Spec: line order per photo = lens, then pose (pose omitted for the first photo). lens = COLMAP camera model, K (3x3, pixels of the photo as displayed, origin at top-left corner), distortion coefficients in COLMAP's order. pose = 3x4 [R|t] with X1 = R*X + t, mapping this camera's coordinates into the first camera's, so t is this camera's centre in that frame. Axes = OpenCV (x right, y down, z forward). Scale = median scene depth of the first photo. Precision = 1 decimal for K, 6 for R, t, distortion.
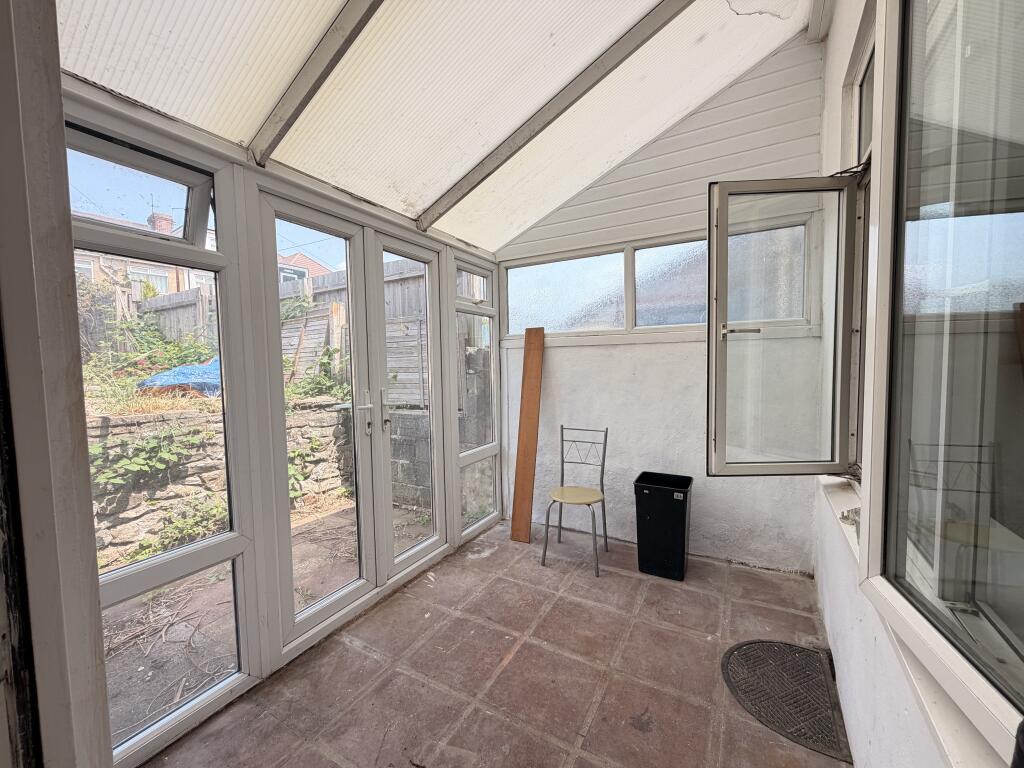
lens RADIAL K [[408.2, 0, 512.5], [0, 408.2, 383.7], [0, 0, 1]] dist [0.003202, 0.000208]
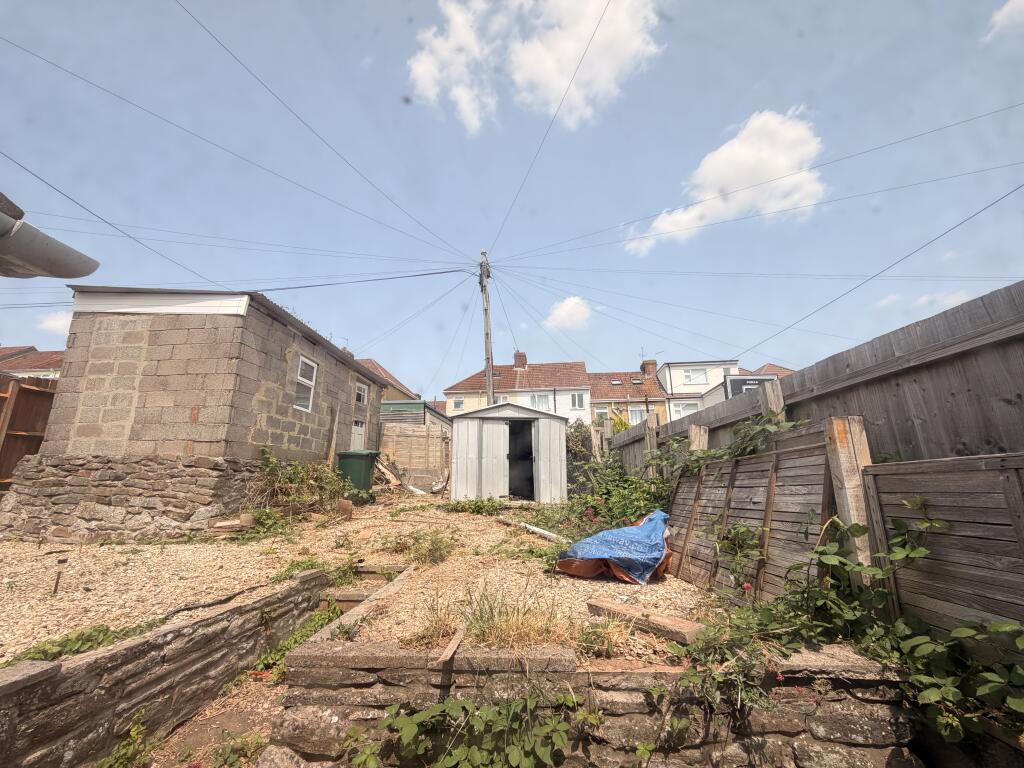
lens RADIAL K [[408.2, 0, 512.2], [0, 408.2, 381.7], [0, 0, 1]] dist [0.003202, 0.000208]
pose [[0.487376, -0.200483, -0.849865, -0.212599], [-0.047323, 0.965791, -0.254969, -0.103700], [0.871909, 0.164484, 0.461216, 0.462316]]
